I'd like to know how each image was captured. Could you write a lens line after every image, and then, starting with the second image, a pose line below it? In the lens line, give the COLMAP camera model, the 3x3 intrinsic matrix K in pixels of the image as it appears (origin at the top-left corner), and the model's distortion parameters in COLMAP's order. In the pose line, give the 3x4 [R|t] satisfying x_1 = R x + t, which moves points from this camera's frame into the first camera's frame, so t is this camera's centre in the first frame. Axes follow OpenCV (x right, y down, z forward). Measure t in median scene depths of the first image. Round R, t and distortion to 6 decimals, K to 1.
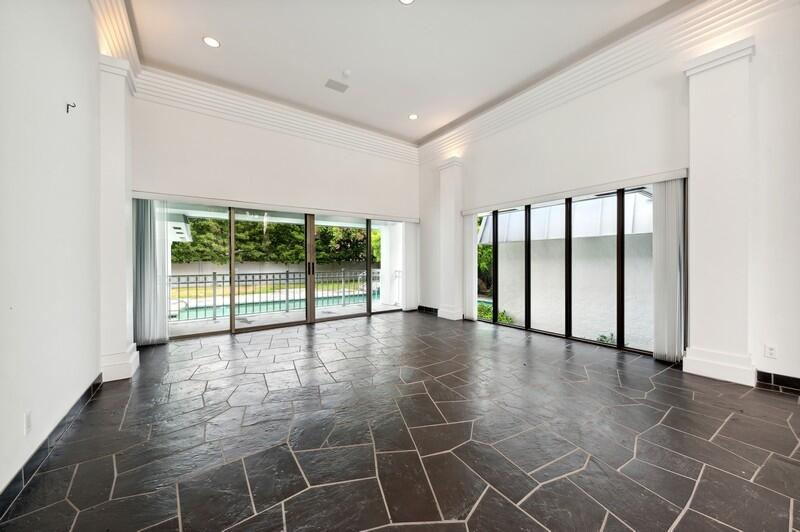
lens RADIAL K [[287.9, 0, 398.3], [0, 287.9, 260.8], [0, 0, 1]] dist [-0.000067, -0.000039]
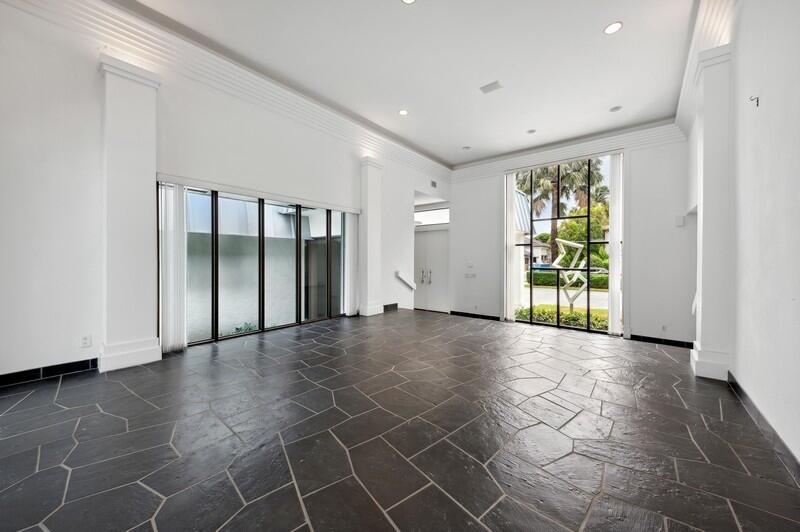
lens RADIAL K [[287.9, 0, 398.3], [0, 287.9, 260.8], [0, 0, 1]] dist [-0.000067, -0.000039]
pose [[-0.247378, -0.007232, 0.968892, -0.508905], [-0.001679, 0.999974, 0.007035, 0.001104], [-0.968918, 0.000114, -0.247384, 0.710162]]
